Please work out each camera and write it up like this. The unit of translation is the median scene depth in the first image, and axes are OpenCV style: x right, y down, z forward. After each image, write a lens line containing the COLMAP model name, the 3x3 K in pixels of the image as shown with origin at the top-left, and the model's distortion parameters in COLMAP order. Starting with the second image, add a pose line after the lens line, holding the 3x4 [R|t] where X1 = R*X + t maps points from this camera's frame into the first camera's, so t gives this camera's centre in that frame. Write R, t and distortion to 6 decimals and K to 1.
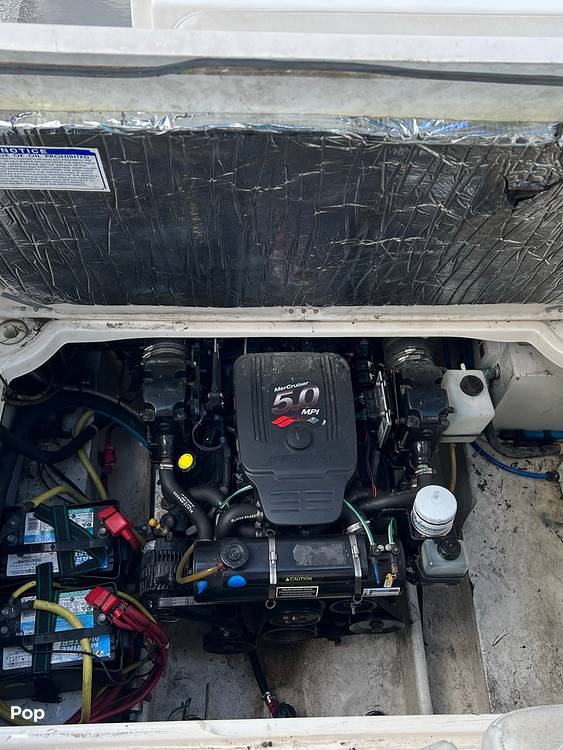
lens RADIAL K [[706.3, 0, 280.3], [0, 706.3, 378.7], [0, 0, 1]] dist [0.039937, 0.000000]
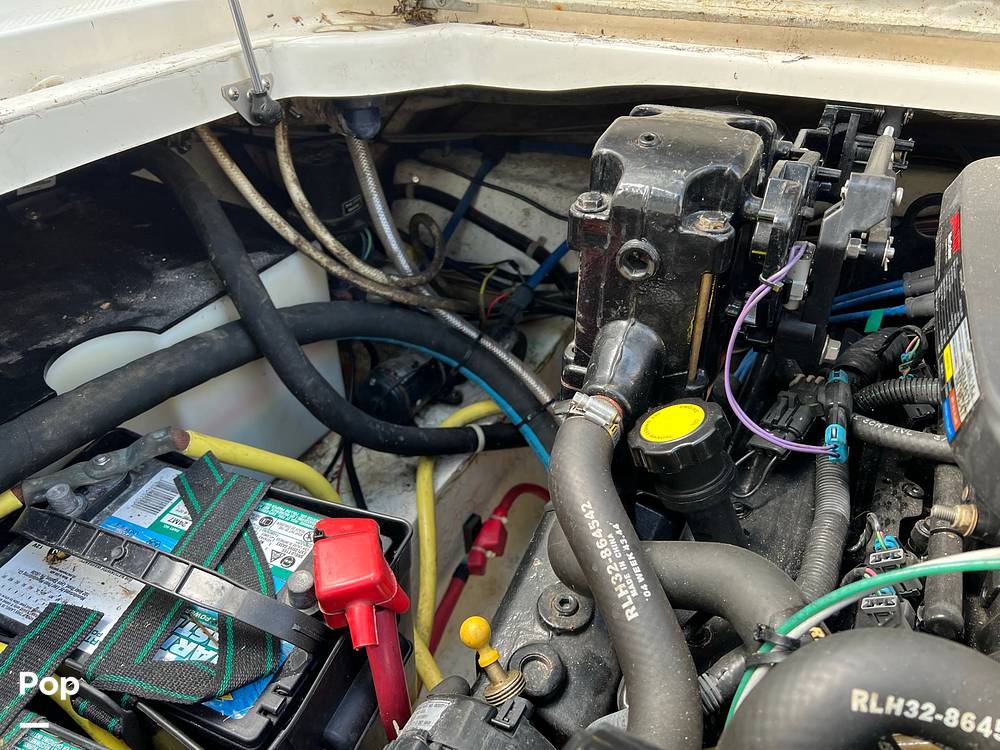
lens RADIAL K [[761.2, 0, 503.8], [0, 761.2, 372.4], [0, 0, 1]] dist [0.030355, -0.048185]
pose [[0.871298, 0.218168, -0.439593, -0.071346], [-0.368432, 0.882519, -0.292264, 0.198257], [0.324187, 0.416609, 0.849317, 0.737237]]
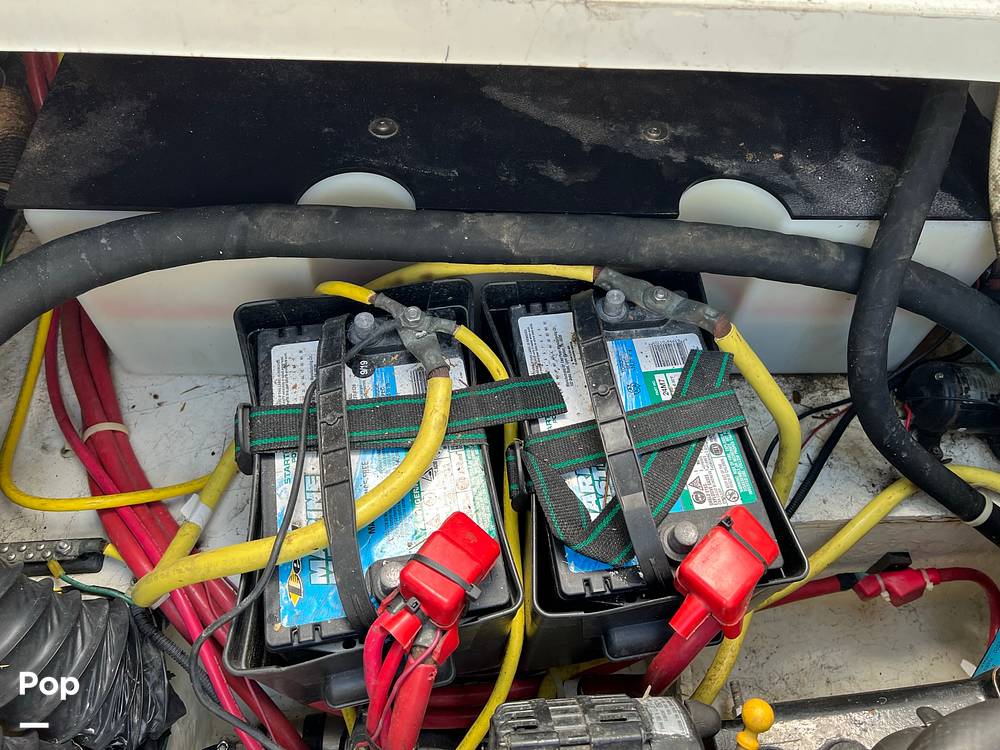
lens RADIAL K [[761.2, 0, 504.9], [0, 761.2, 365.5], [0, 0, 1]] dist [0.030355, -0.048185]
pose [[0.046062, 0.780308, -0.623697, -0.111631], [-0.873482, 0.334393, 0.353850, 0.144339], [0.484672, 0.528489, 0.696988, 0.704224]]
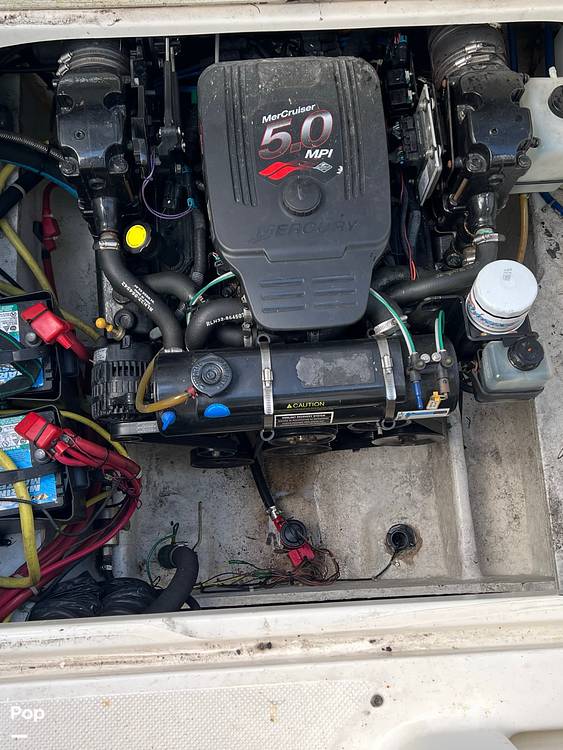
lens RADIAL K [[721.1, 0, 277.0], [0, 721.1, 371.8], [0, 0, 1]] dist [0.050715, 0.000000]
pose [[0.999339, -0.029421, -0.021334, 0.012127], [0.034725, 0.946185, 0.321757, 0.019997], [0.010719, -0.322286, 0.946582, 0.295484]]
